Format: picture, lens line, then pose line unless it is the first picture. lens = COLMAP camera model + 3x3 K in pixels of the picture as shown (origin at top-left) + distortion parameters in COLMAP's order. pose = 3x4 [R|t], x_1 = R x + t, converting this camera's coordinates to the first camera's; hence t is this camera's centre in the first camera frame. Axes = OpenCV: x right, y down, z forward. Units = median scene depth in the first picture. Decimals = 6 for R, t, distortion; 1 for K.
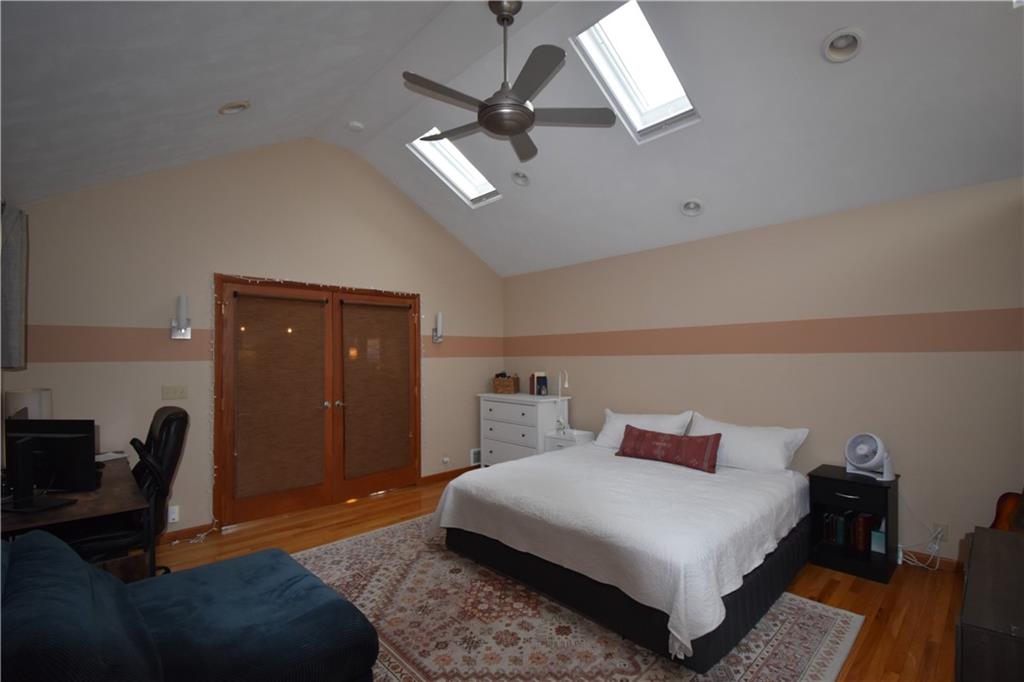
lens RADIAL K [[449.5, 0, 485.7], [0, 449.5, 344.8], [0, 0, 1]] dist [-0.019319, -0.010180]
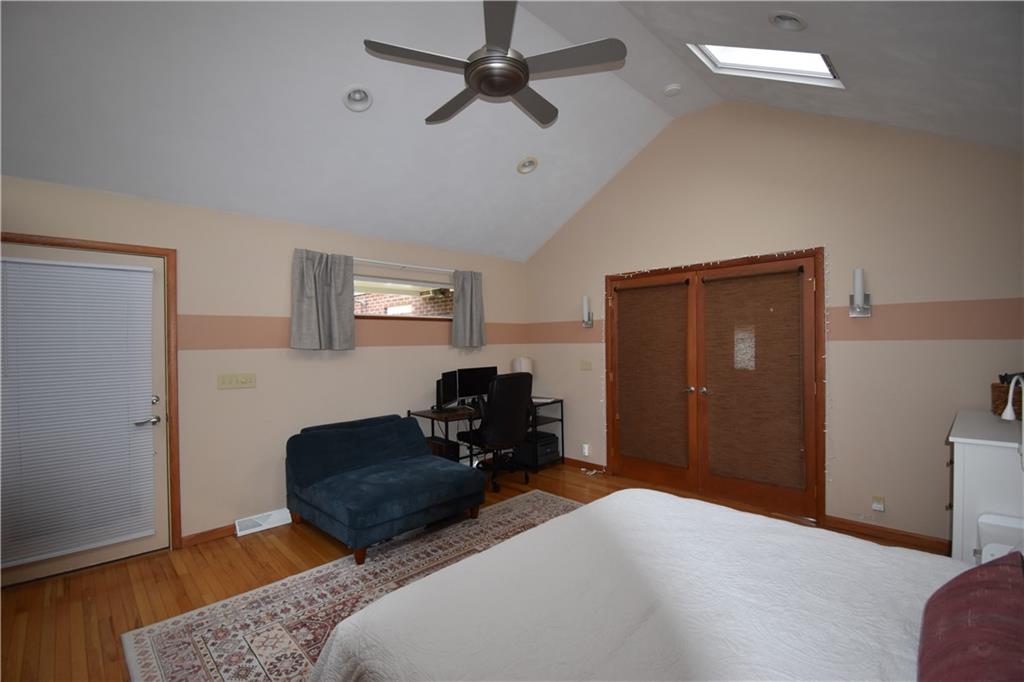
lens RADIAL K [[449.5, 0, 534.9], [0, 449.5, 342.9], [0, 0, 1]] dist [-0.019319, -0.010180]
pose [[0.071492, 0.015823, -0.997316, 0.572820], [0.044150, 0.998844, 0.019012, 0.000688], [0.996464, -0.045391, 0.070711, 0.587194]]
